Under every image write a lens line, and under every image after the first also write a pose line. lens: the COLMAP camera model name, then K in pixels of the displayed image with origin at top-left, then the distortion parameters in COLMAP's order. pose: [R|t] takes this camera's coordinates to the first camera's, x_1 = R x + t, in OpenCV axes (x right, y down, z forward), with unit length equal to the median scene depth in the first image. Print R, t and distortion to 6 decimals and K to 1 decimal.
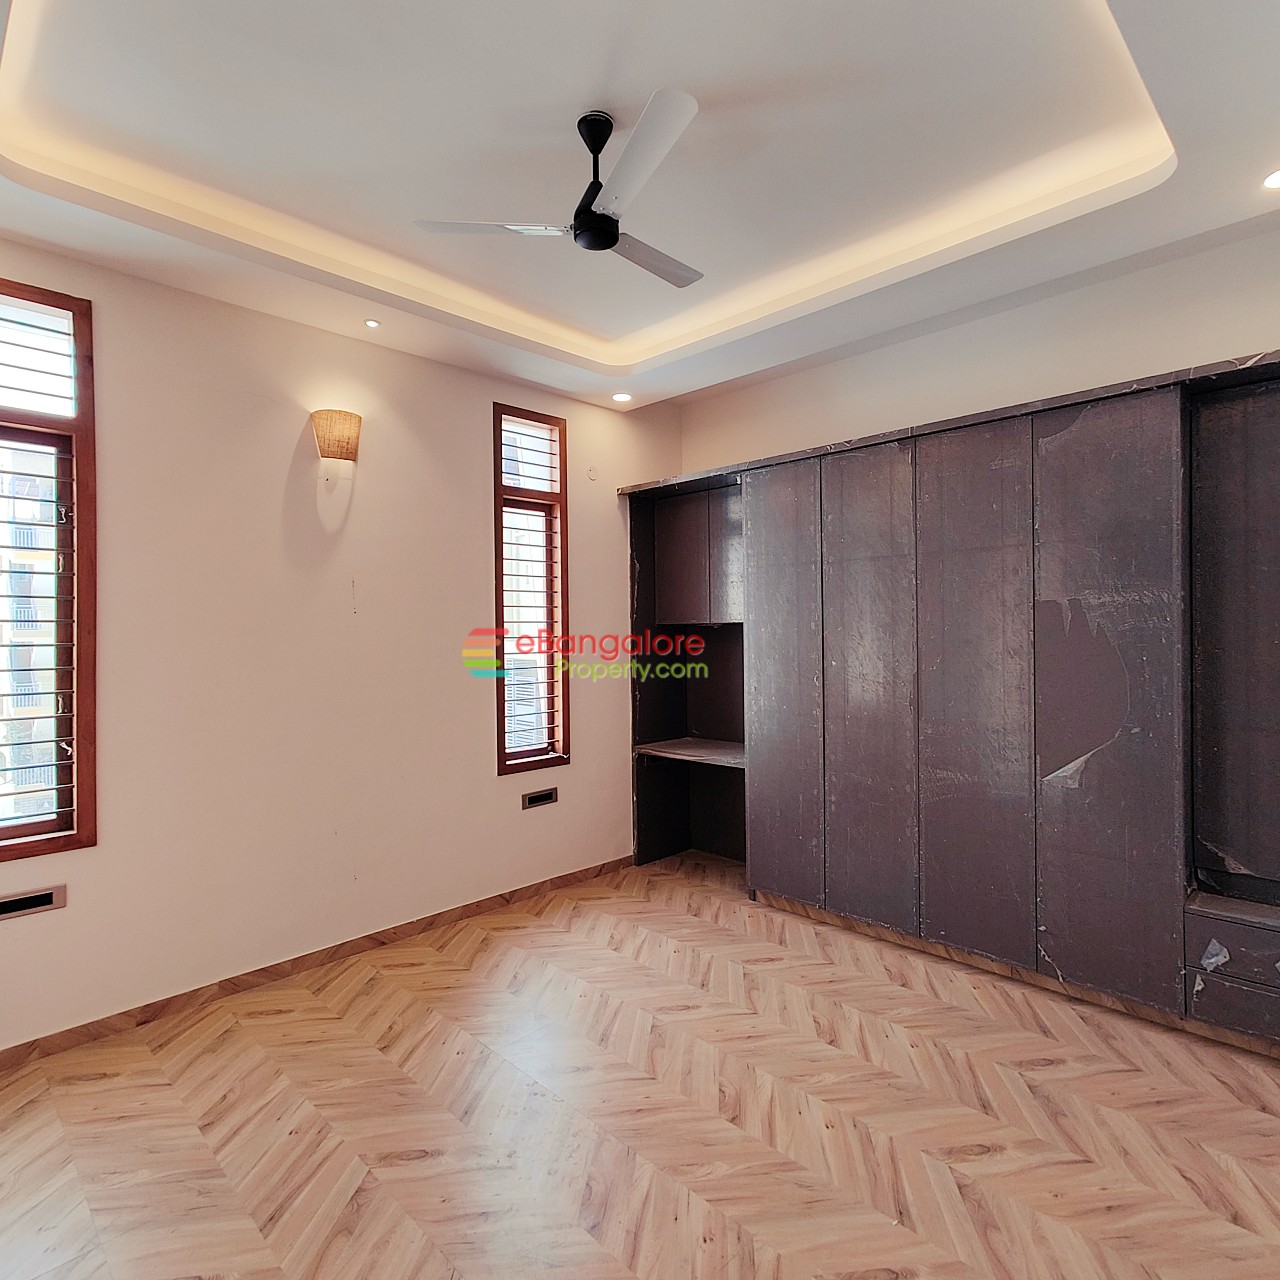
lens RADIAL K [[753.7, 0, 642.9], [0, 753.7, 635.1], [0, 0, 1]] dist [0.001342, 0.003167]
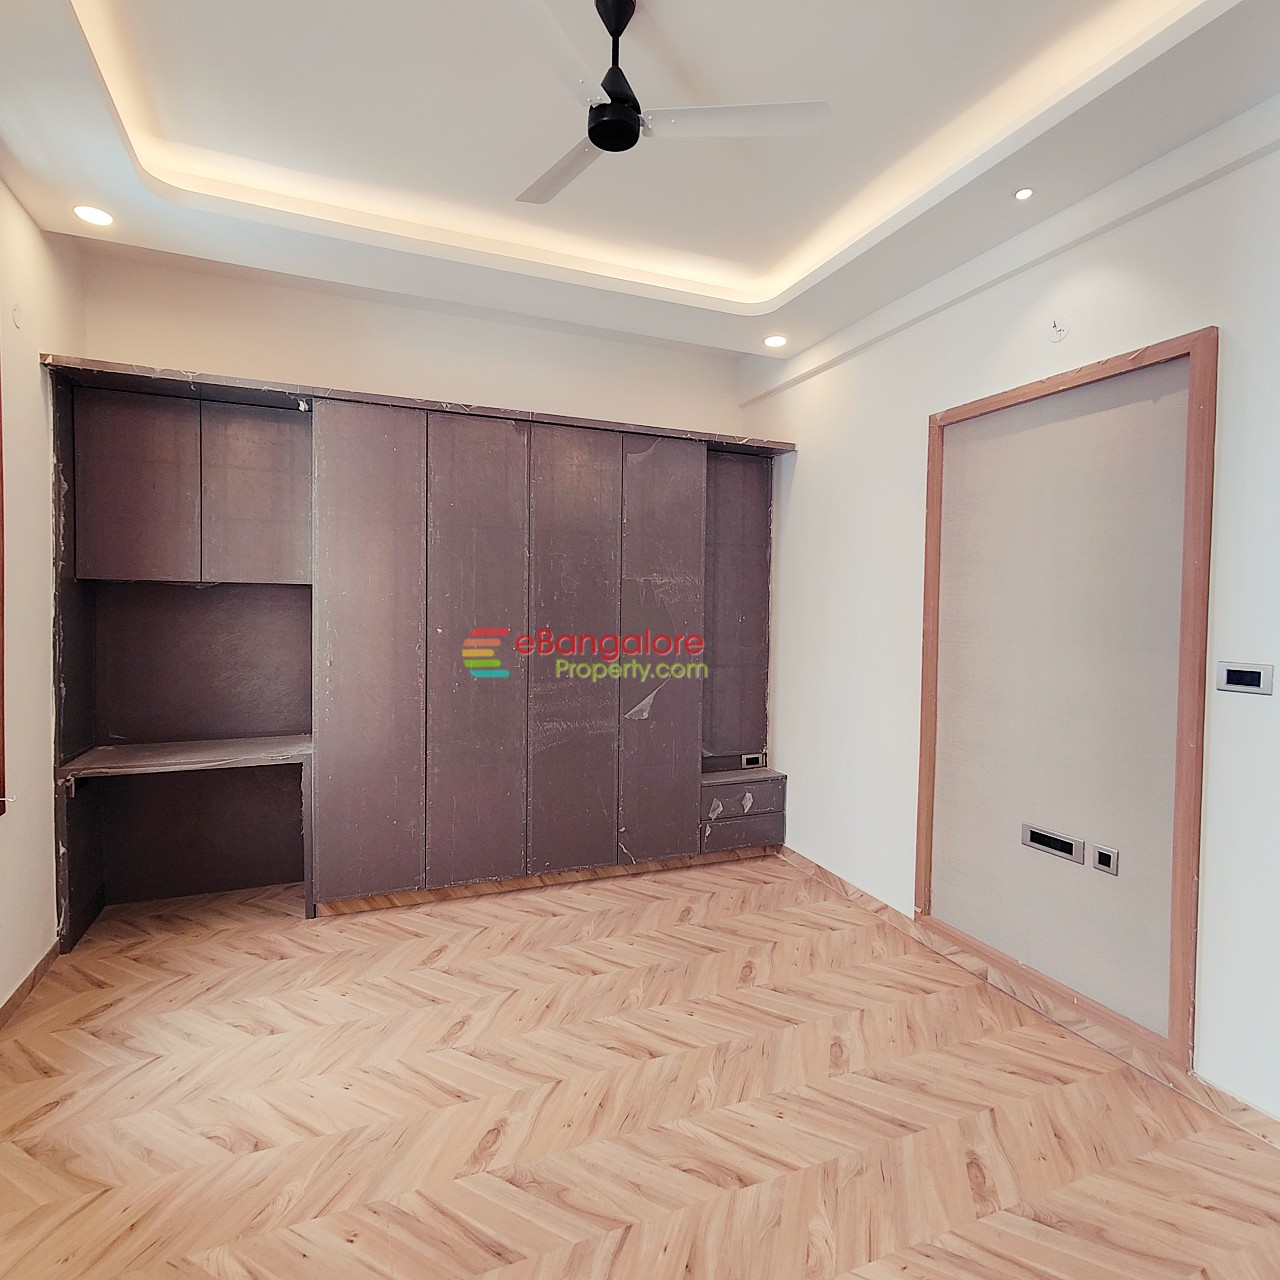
lens RADIAL K [[753.7, 0, 642.9], [0, 753.7, 635.1], [0, 0, 1]] dist [0.001342, 0.003167]
pose [[0.369784, -0.014215, 0.929009, -0.550460], [-0.012467, 0.999717, 0.020259, 0.020280], [-0.929034, -0.019074, 0.369502, 0.404800]]
